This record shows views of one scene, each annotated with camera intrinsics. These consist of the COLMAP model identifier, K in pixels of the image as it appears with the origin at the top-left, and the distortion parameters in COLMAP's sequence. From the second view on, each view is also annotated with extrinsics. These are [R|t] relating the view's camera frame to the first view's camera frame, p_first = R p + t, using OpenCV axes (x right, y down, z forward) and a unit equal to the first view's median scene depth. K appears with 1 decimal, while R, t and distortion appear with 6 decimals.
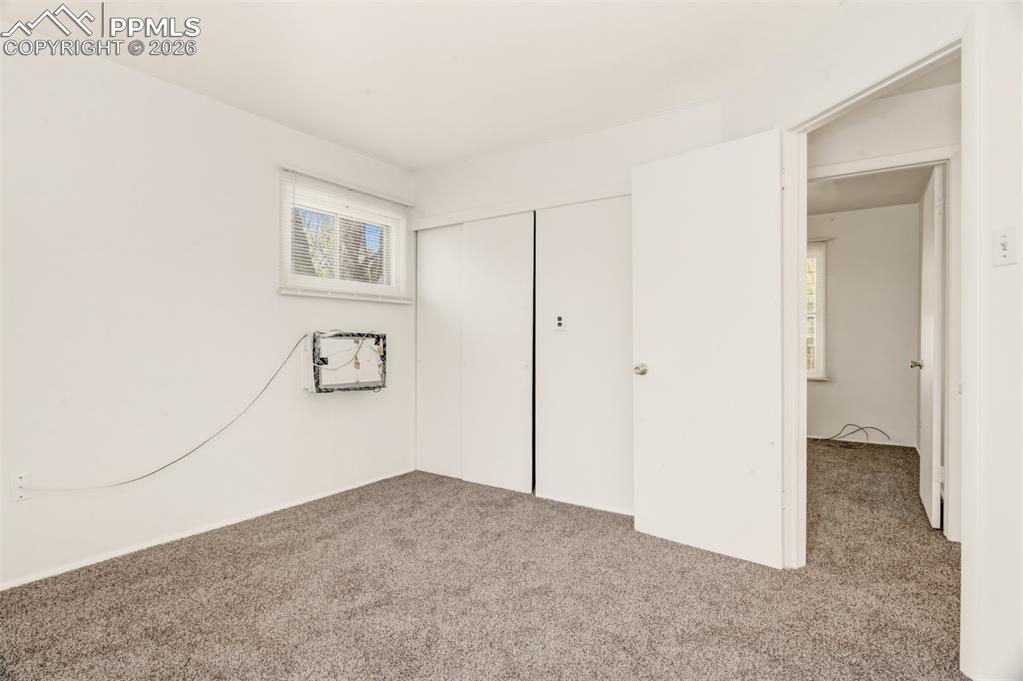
lens RADIAL K [[522.7, 0, 510.6], [0, 522.7, 342.0], [0, 0, 1]] dist [-0.003702, -0.000321]
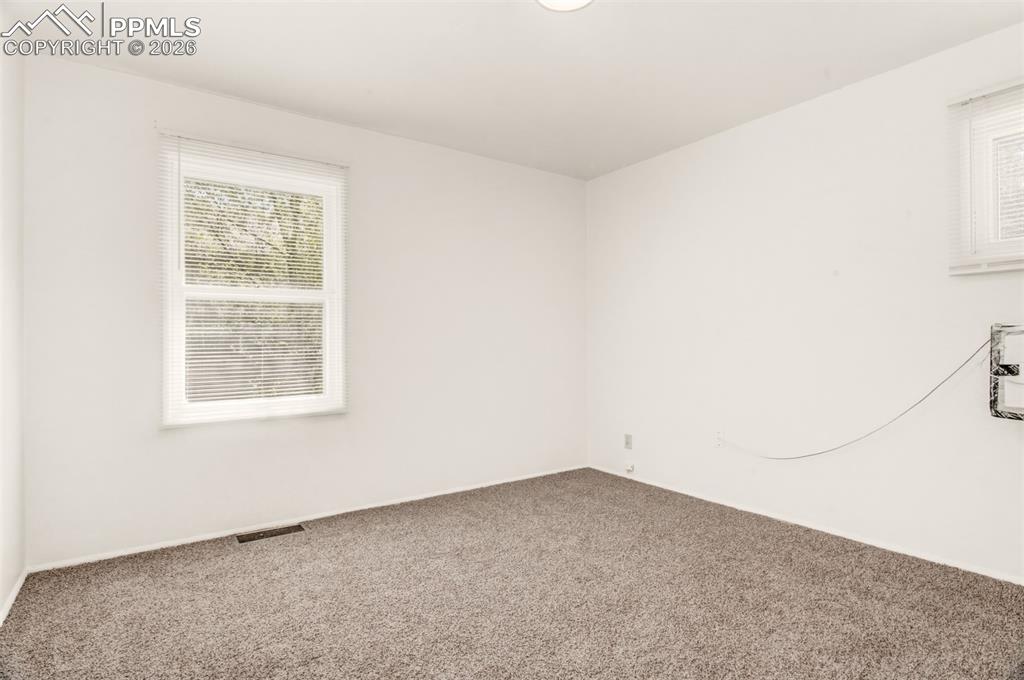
lens RADIAL K [[523.2, 0, 511.3], [0, 523.2, 341.1], [0, 0, 1]] dist [-0.003702, -0.000321]
pose [[-0.348613, -0.004186, -0.937257, 0.459987], [0.000391, 0.999989, -0.004611, 0.004007], [0.937267, -0.001974, -0.348607, 0.653298]]
